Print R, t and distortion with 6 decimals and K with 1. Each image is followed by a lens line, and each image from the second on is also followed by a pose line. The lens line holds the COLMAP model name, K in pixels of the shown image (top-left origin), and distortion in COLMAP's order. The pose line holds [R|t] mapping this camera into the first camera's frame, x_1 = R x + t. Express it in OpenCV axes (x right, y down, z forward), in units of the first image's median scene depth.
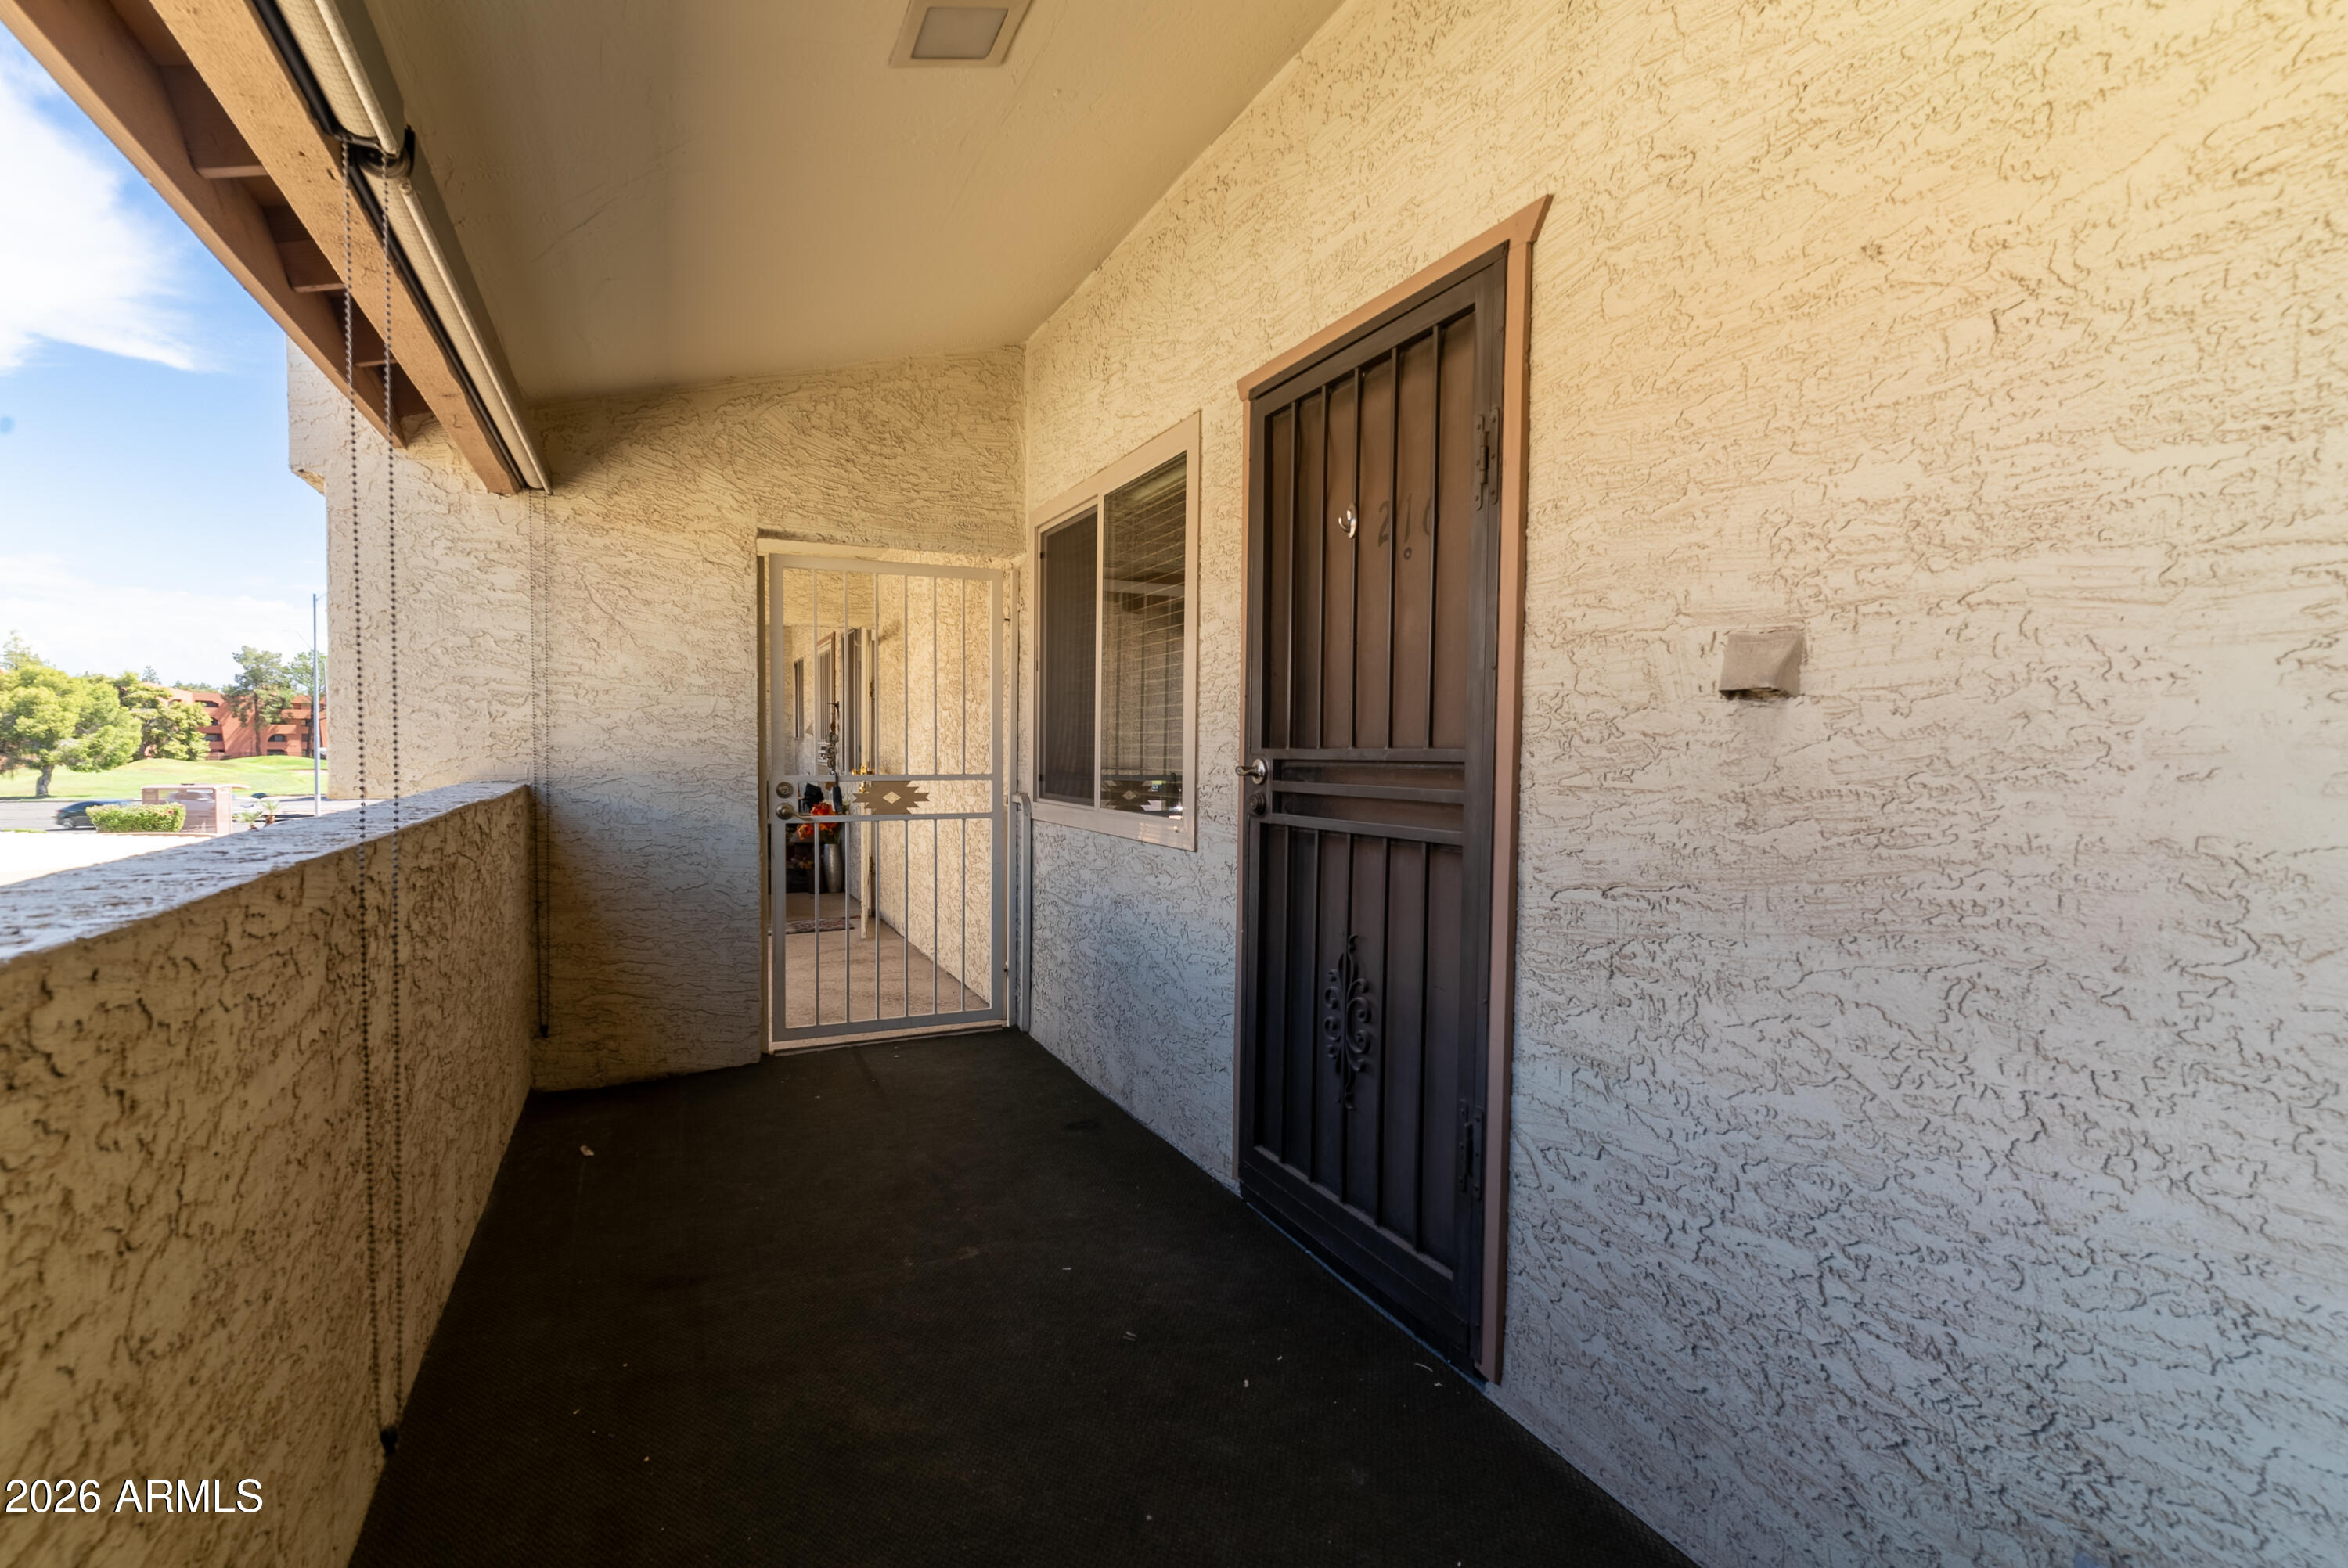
lens RADIAL K [[1126.7, 0, 1162.5], [0, 1126.7, 782.6], [0, 0, 1]] dist [0.003069, -0.000193]
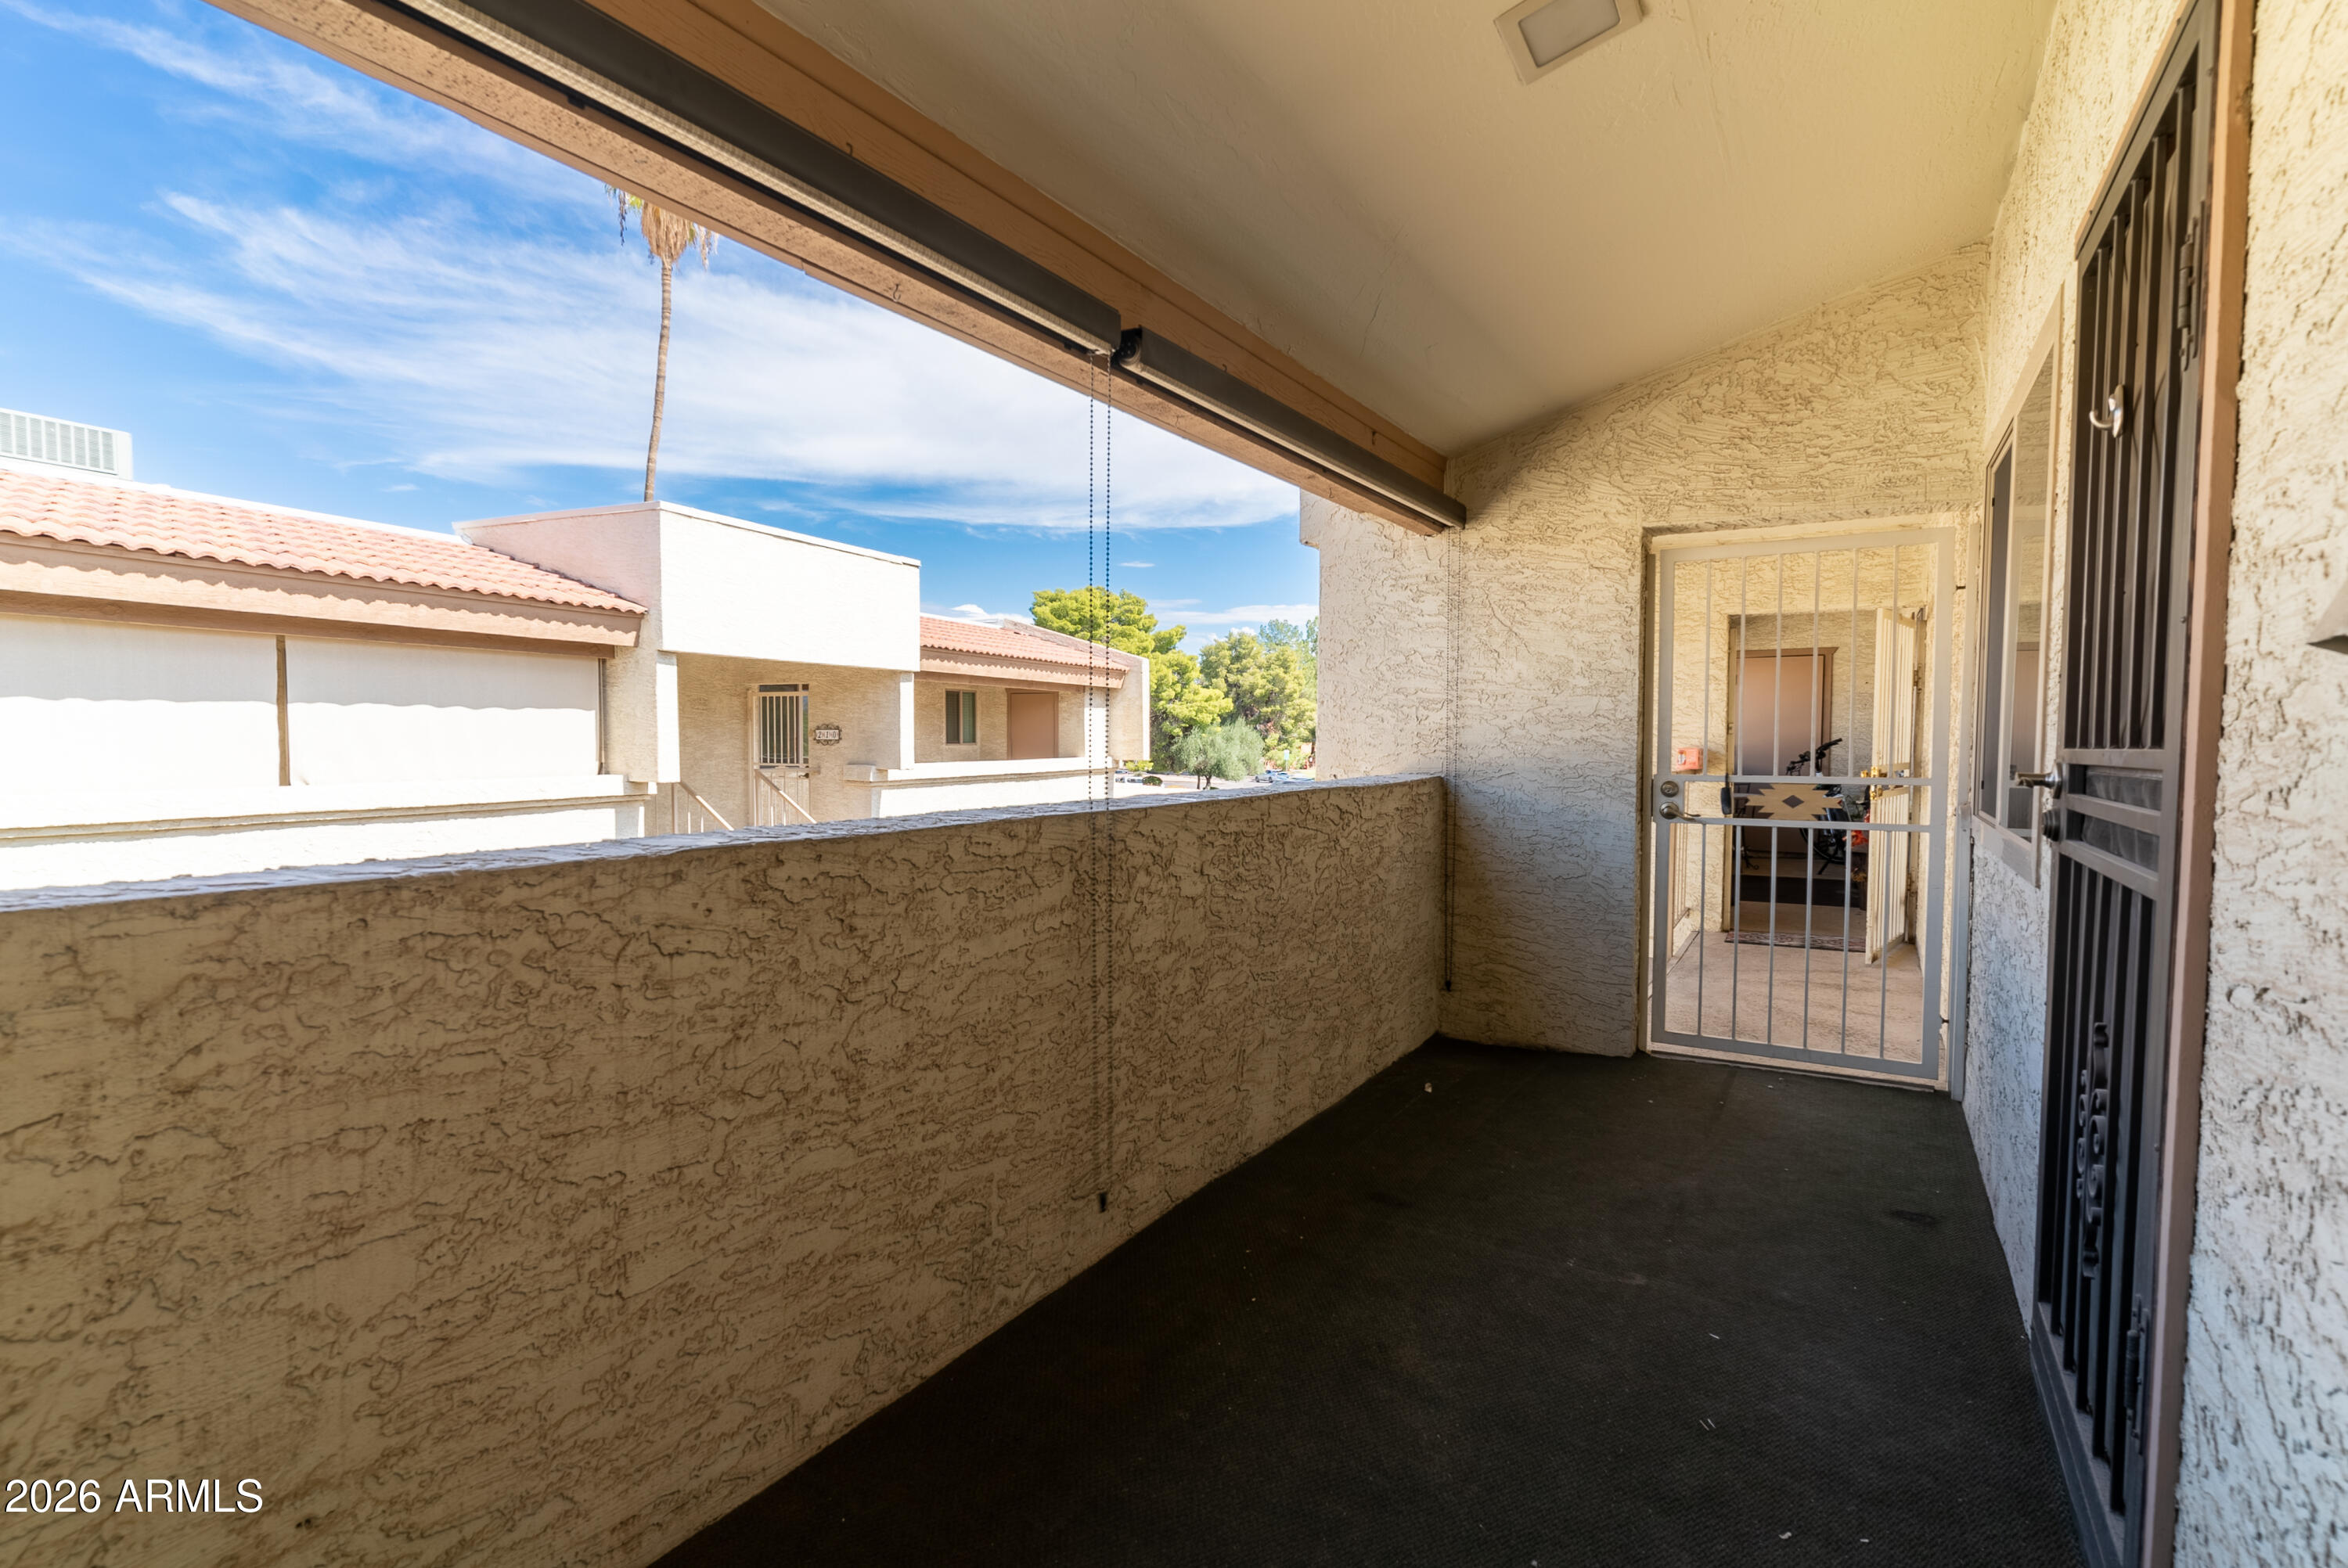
lens RADIAL K [[1126.7, 0, 1162.5], [0, 1126.7, 782.6], [0, 0, 1]] dist [0.003069, -0.000193]
pose [[0.555072, 0.029317, -0.831285, 0.253702], [-0.027338, 0.999482, 0.016994, -0.003789], [0.831353, 0.013293, 0.555586, 0.091166]]
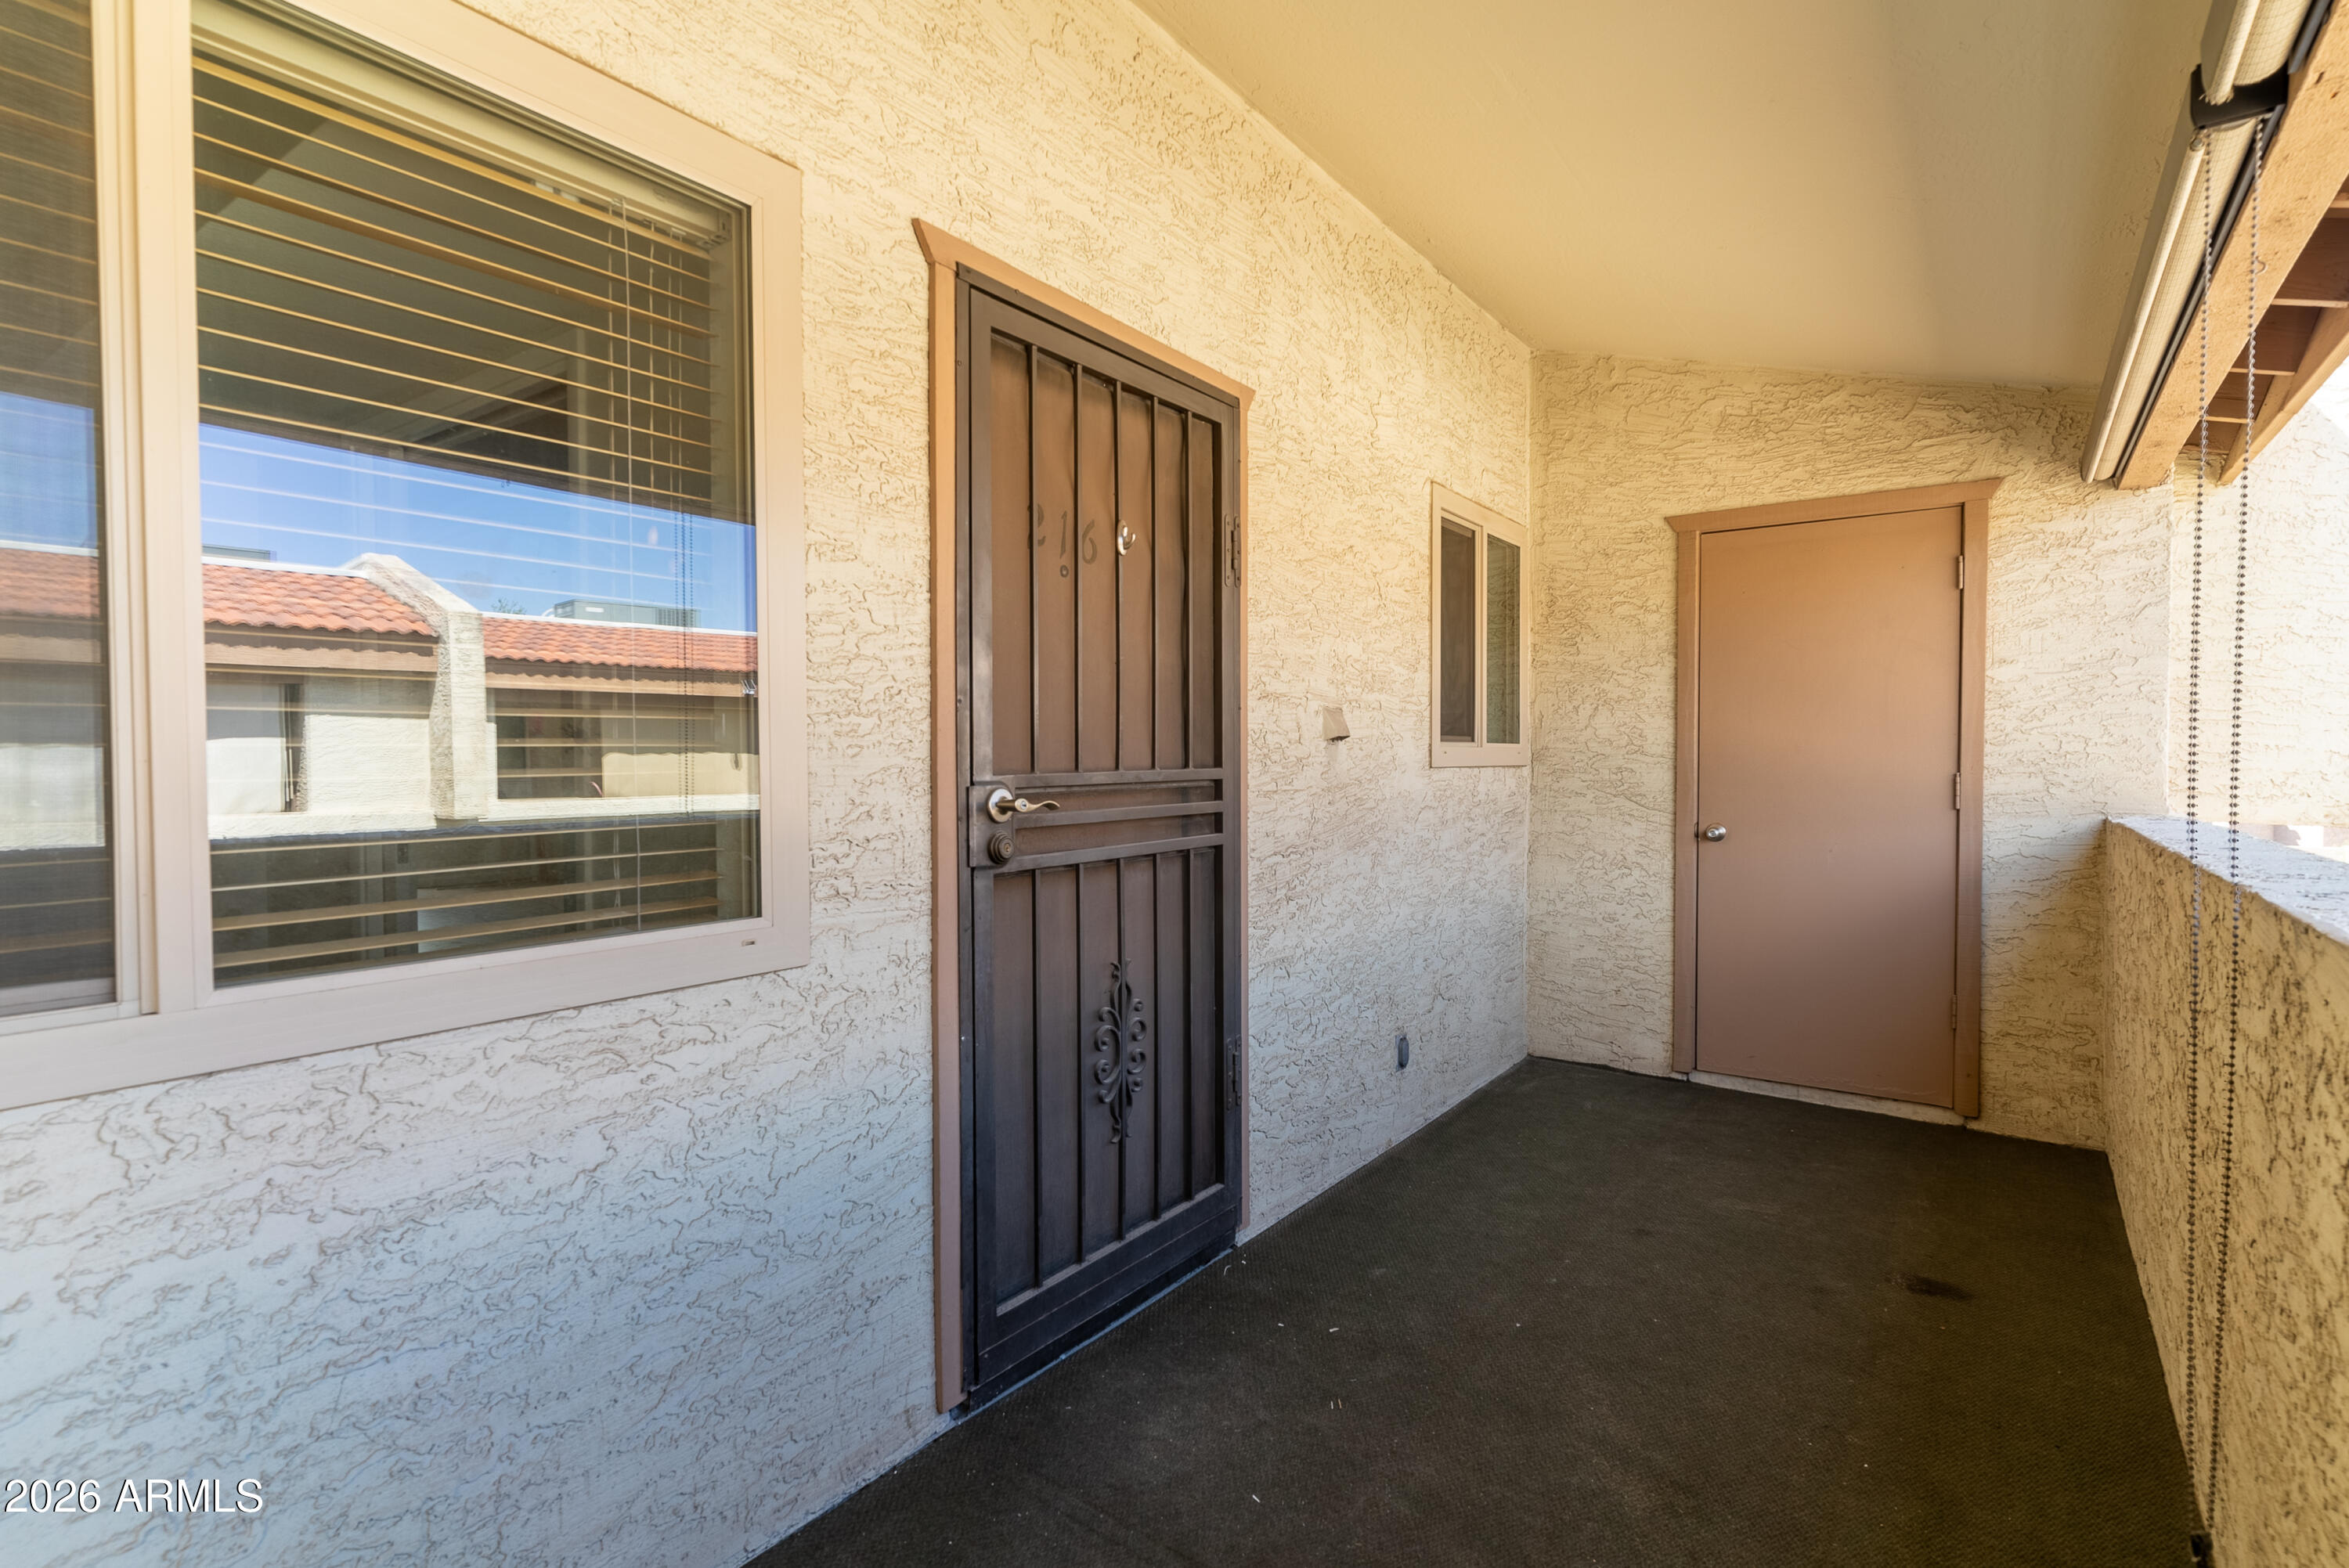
lens RADIAL K [[1127.2, 0, 1163.0], [0, 1127.2, 782.6], [0, 0, 1]] dist [0.003069, -0.000193]
pose [[-0.490694, -0.028610, 0.870862, -0.428195], [0.026079, 0.998531, 0.047499, -0.040194], [-0.870942, 0.046018, -0.489227, 0.884004]]
